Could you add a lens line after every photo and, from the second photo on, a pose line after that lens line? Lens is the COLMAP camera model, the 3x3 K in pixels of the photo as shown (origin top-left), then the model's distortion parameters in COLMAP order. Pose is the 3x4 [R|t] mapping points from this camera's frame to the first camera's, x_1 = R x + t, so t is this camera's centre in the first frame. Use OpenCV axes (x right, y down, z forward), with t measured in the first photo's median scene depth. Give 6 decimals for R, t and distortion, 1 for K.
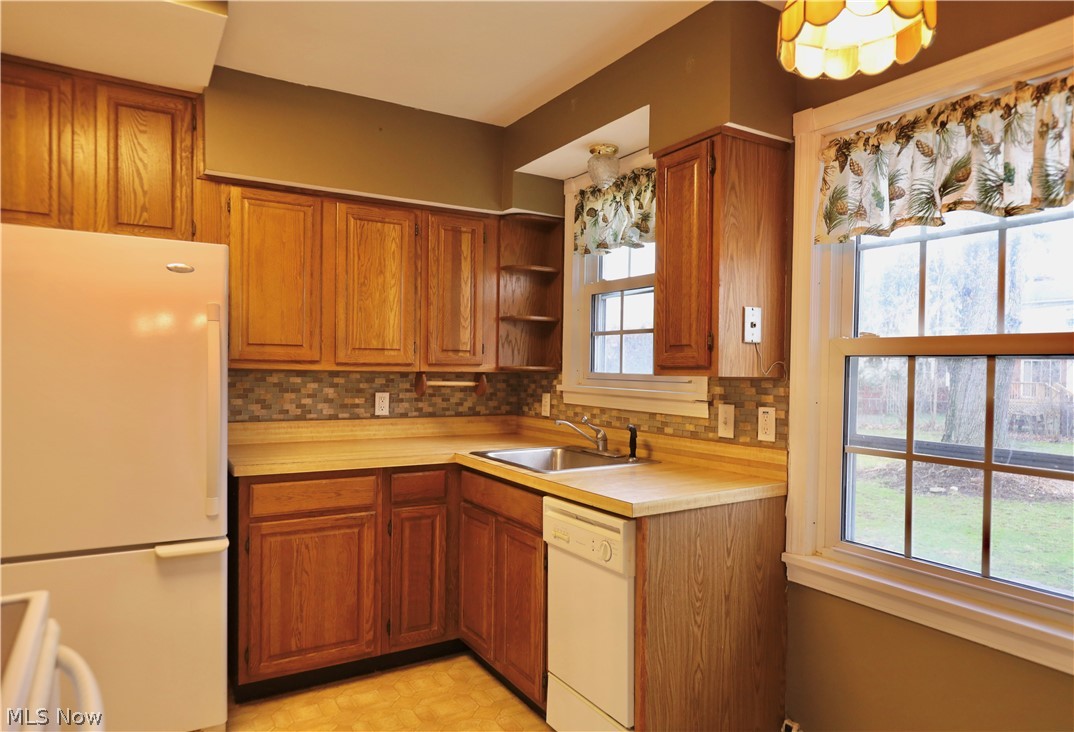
lens RADIAL K [[679.0, 0, 534.1], [0, 679.0, 381.8], [0, 0, 1]] dist [-0.000082, -0.002529]
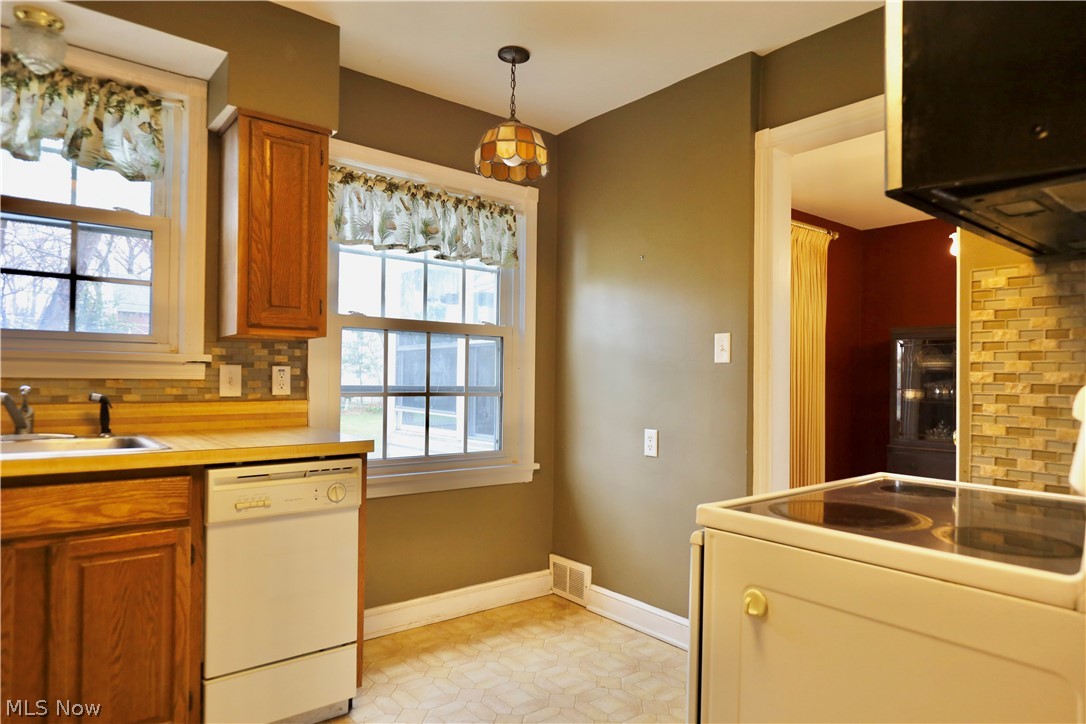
lens RADIAL K [[665.4, 0, 547.5], [0, 665.4, 365.5], [0, 0, 1]] dist [-0.005569, 0.004444]
pose [[-0.137285, -0.004412, 0.990522, -0.729379], [-0.000844, 0.999990, 0.004337, 0.026779], [-0.990531, -0.000241, -0.137287, 0.599285]]
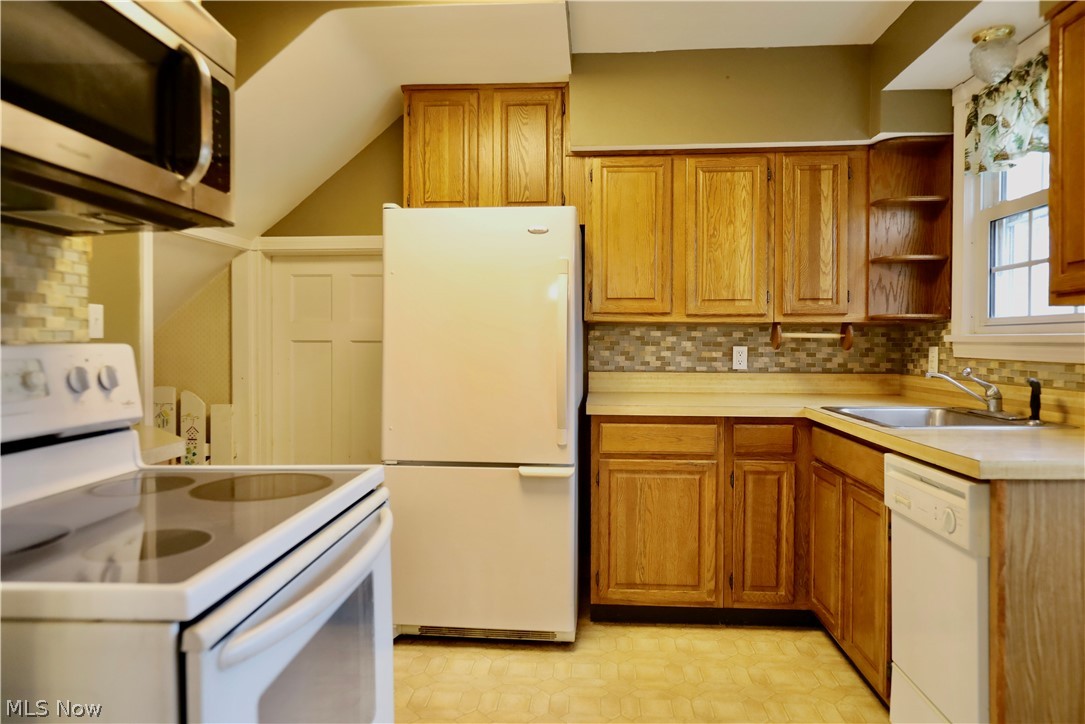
lens RADIAL K [[664.8, 0, 548.7], [0, 664.8, 354.9], [0, 0, 1]] dist [-0.005569, 0.004444]
pose [[0.818038, 0.000487, -0.575164, 0.130845], [-0.007552, 0.999923, -0.009893, 0.050308], [0.575115, 0.012437, 0.817978, 0.065139]]
